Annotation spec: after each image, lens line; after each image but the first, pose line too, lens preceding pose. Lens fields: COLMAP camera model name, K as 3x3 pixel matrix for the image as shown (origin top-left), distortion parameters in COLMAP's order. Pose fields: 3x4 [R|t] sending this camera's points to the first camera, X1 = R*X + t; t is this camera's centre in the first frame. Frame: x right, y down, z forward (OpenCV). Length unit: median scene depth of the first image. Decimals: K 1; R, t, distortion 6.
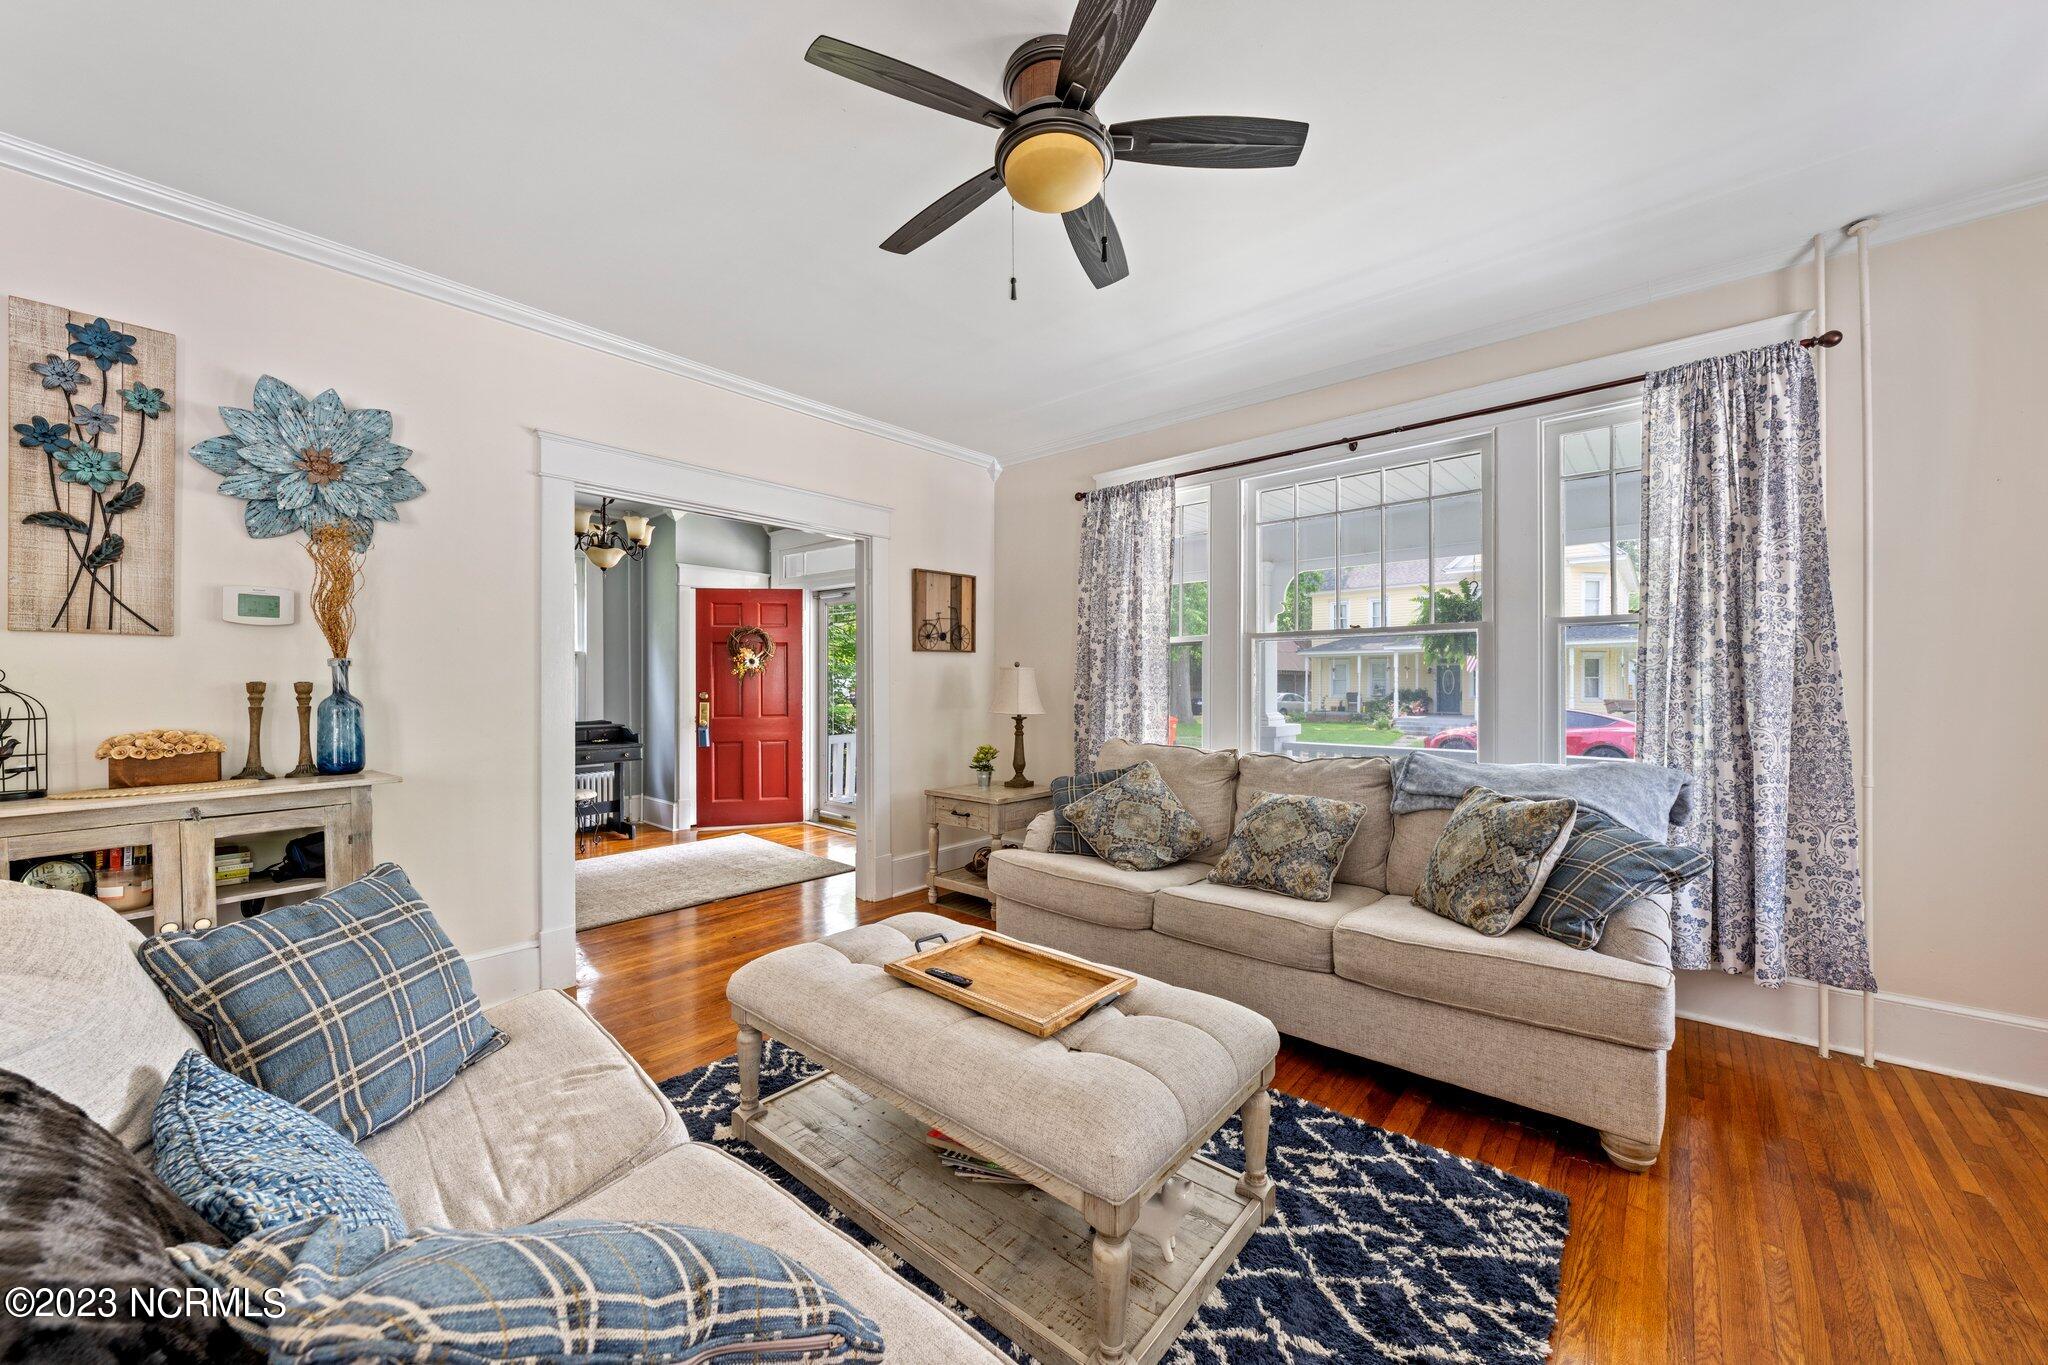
lens RADIAL K [[751.5, 0, 1026.3], [0, 751.5, 685.7], [0, 0, 1]] dist [0.000680, 0.000044]
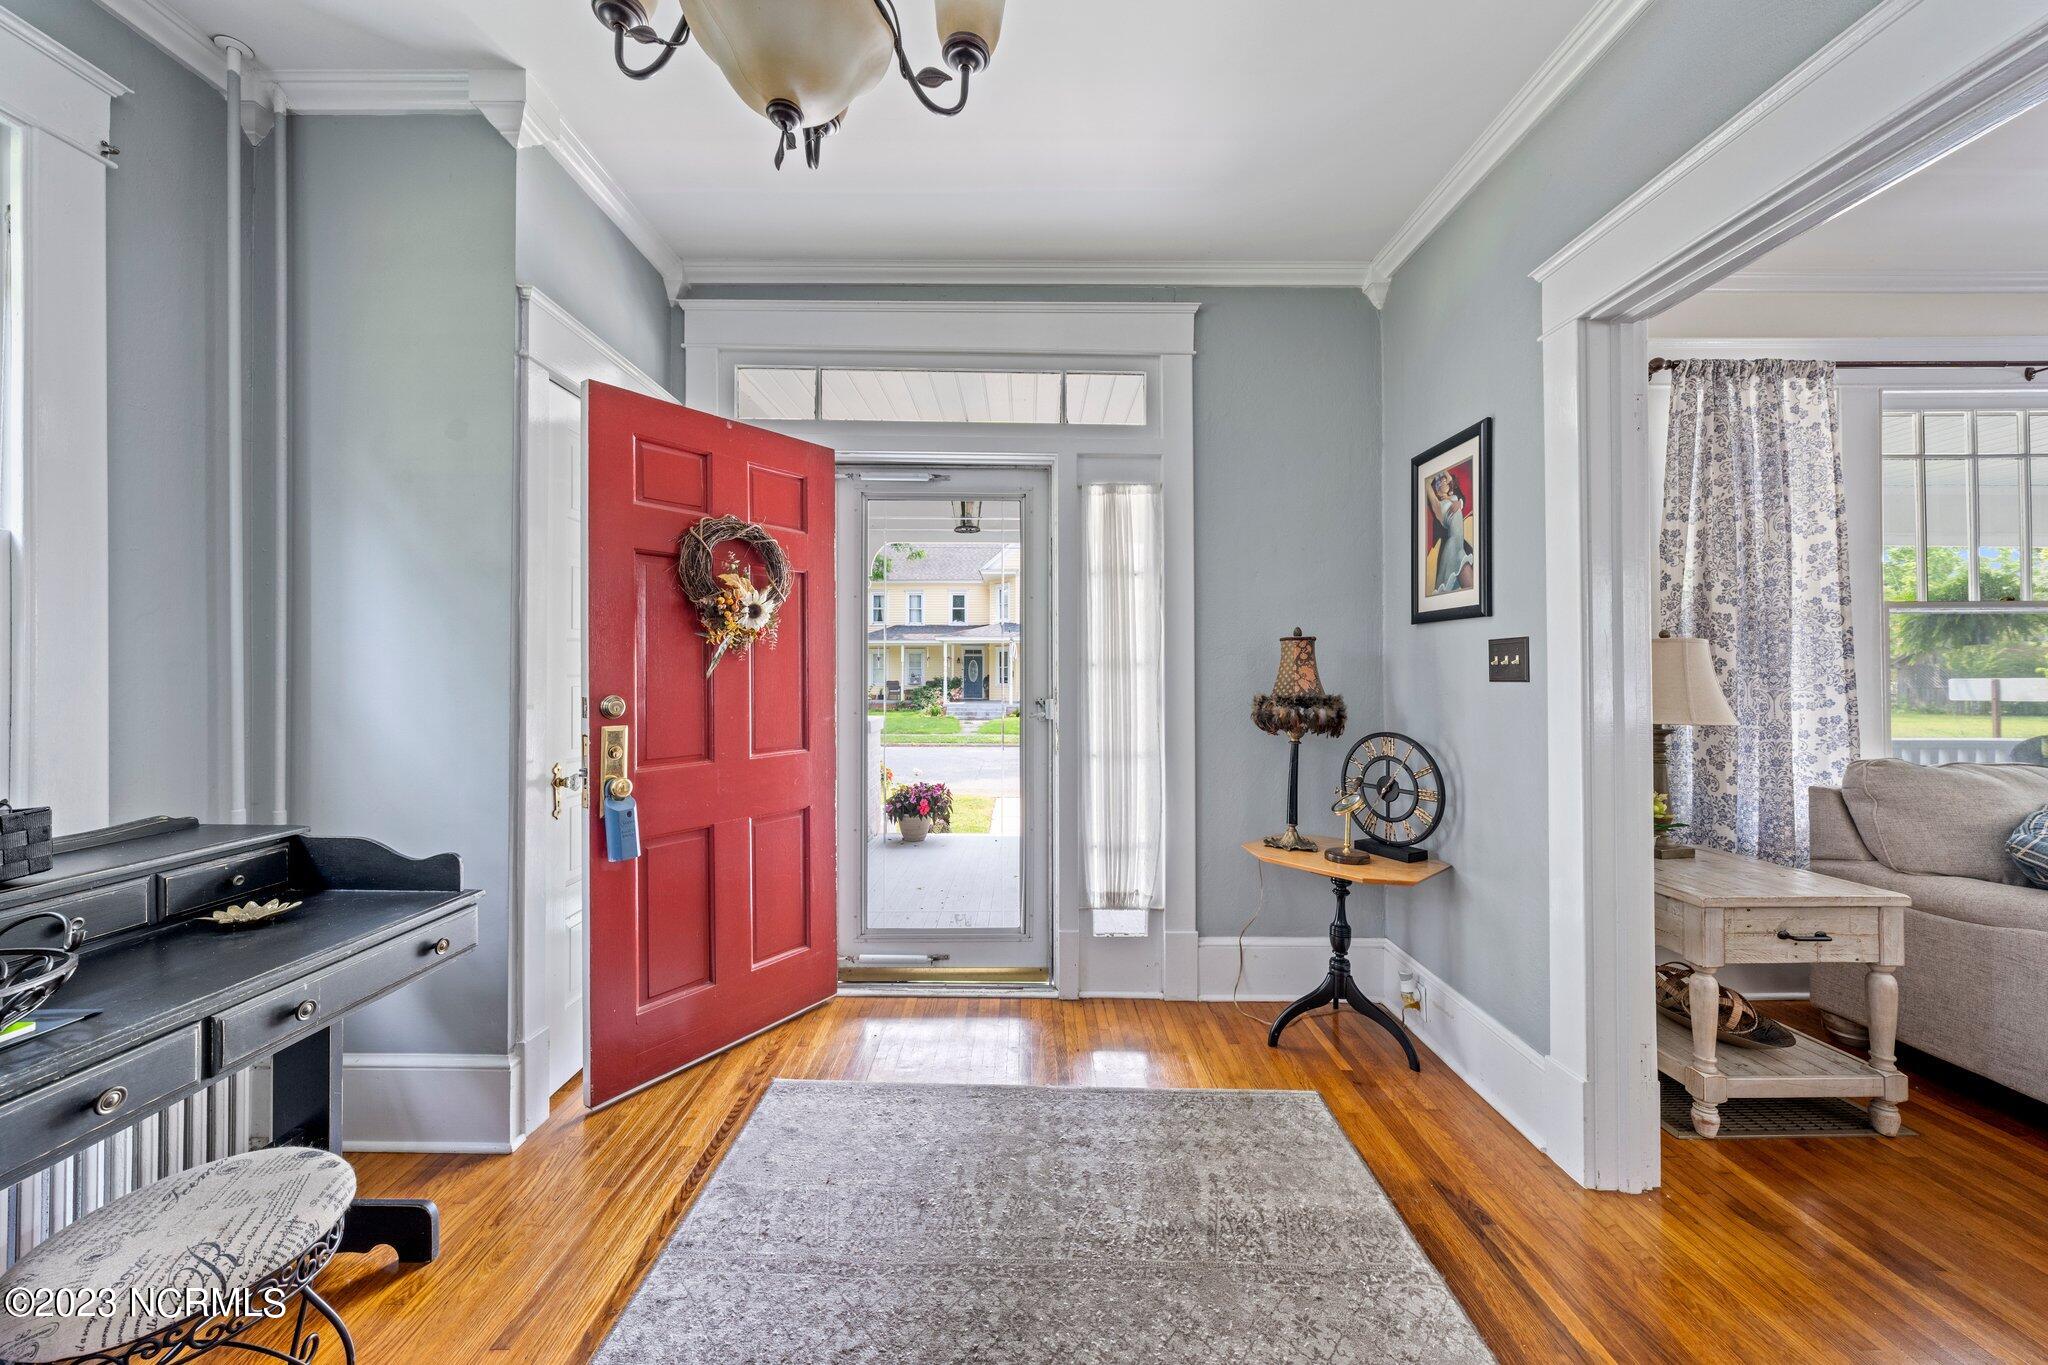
lens RADIAL K [[751.5, 0, 1021.2], [0, 751.5, 669.2], [0, 0, 1]] dist [0.000680, 0.000044]
pose [[0.752998, 0.001507, 0.658021, -0.748604], [0.002614, 0.999983, -0.005282, -0.001185], [-0.658017, 0.005698, 0.752981, 0.913676]]
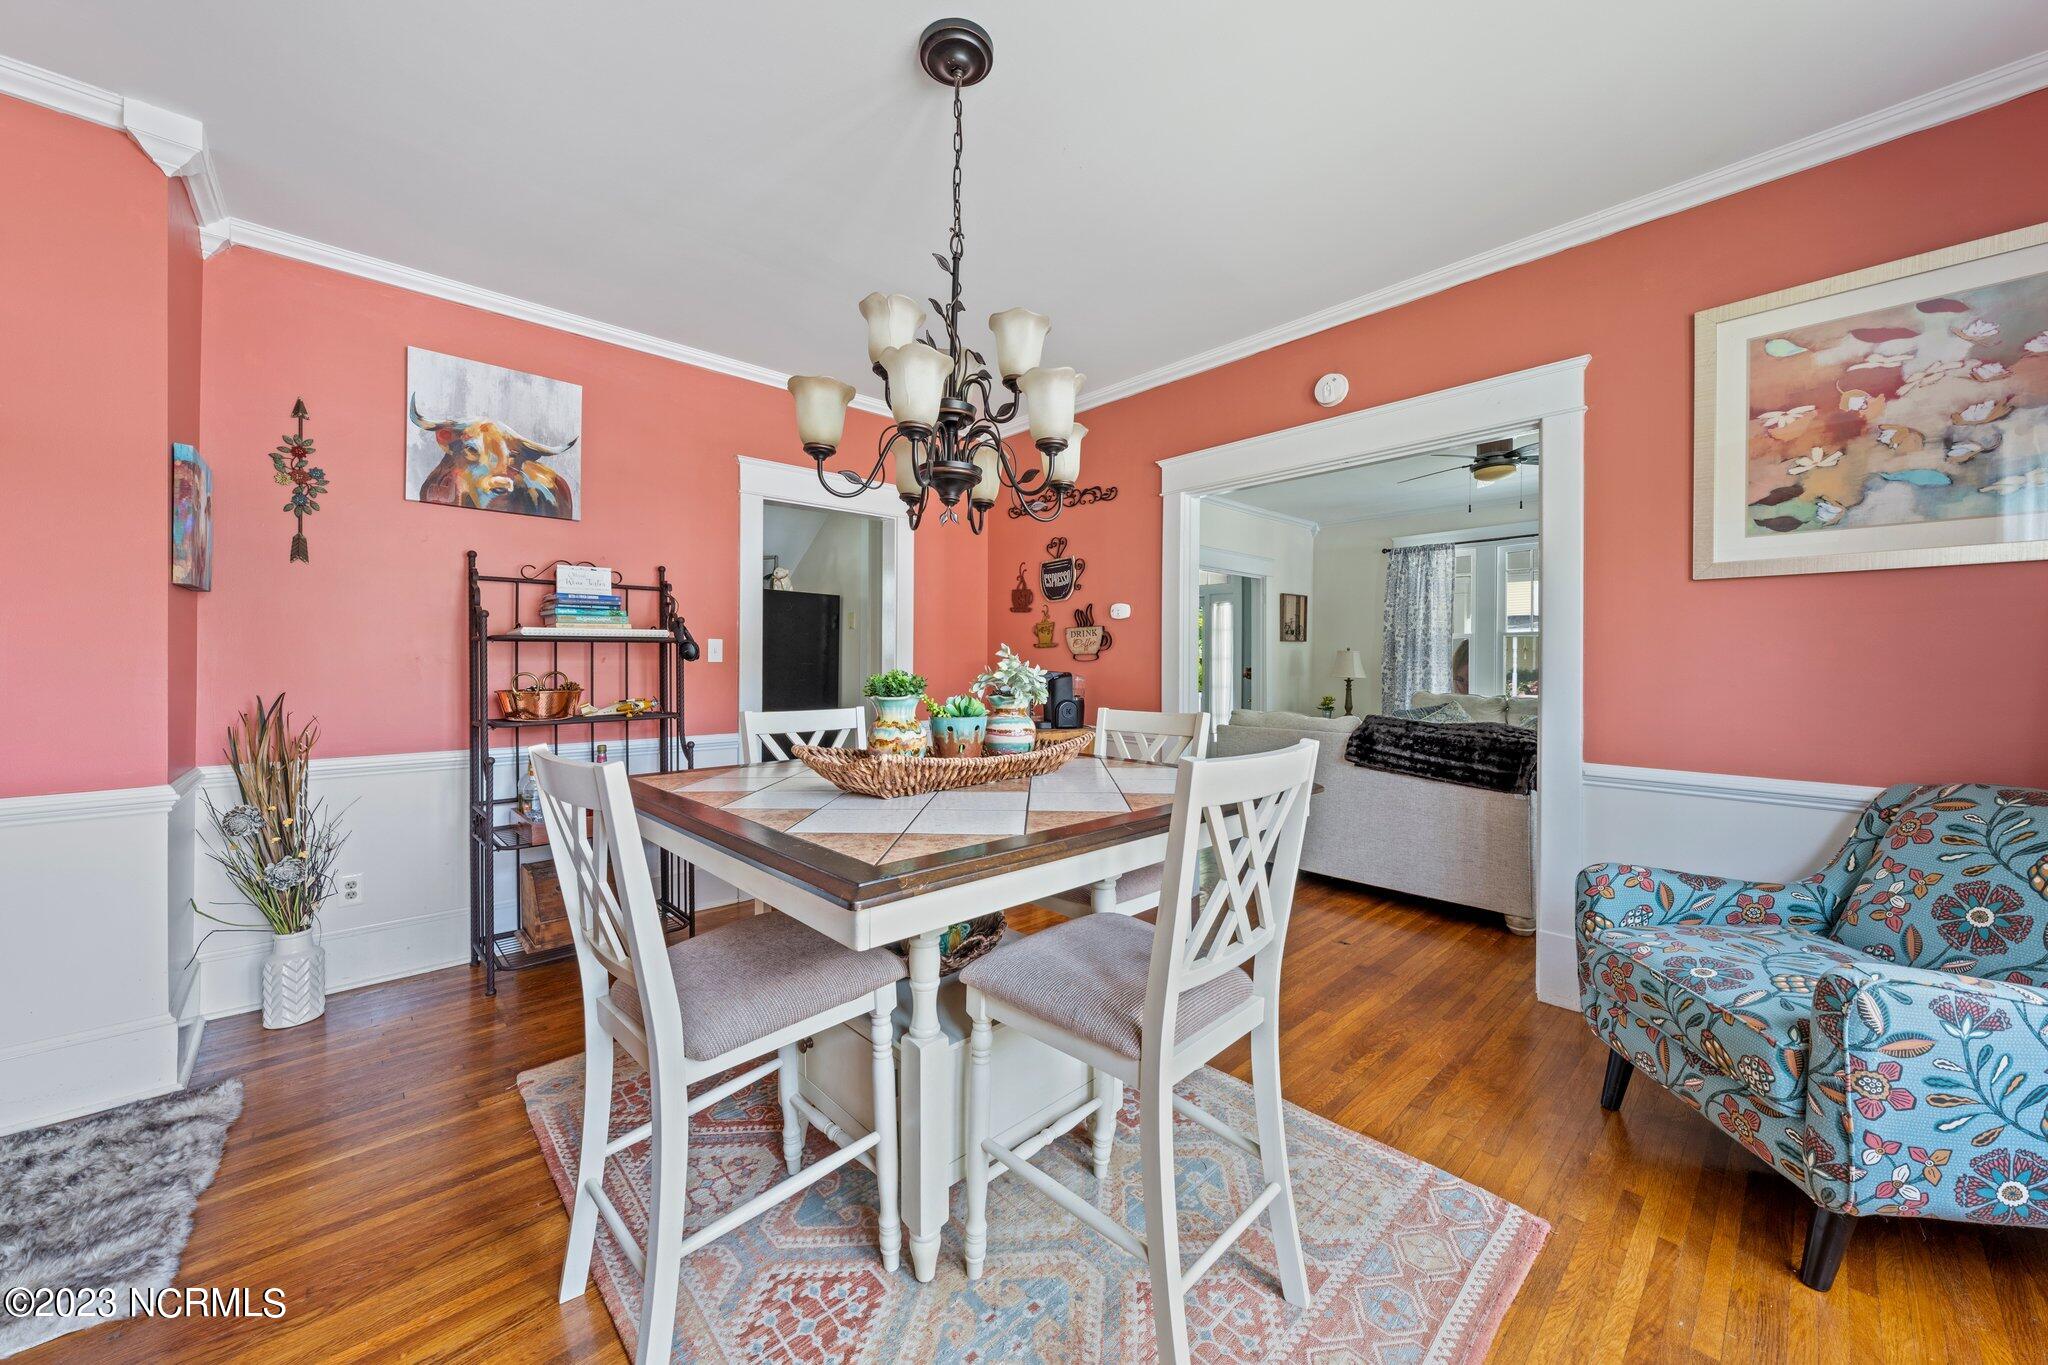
lens RADIAL K [[751.5, 0, 1017.6], [0, 751.5, 667.8], [0, 0, 1]] dist [0.000680, 0.000044]
pose [[0.994832, 0.007592, -0.101255, -0.607359], [-0.007171, 0.999964, 0.004526, 0.012941], [0.101286, -0.003776, 0.994850, -0.815566]]
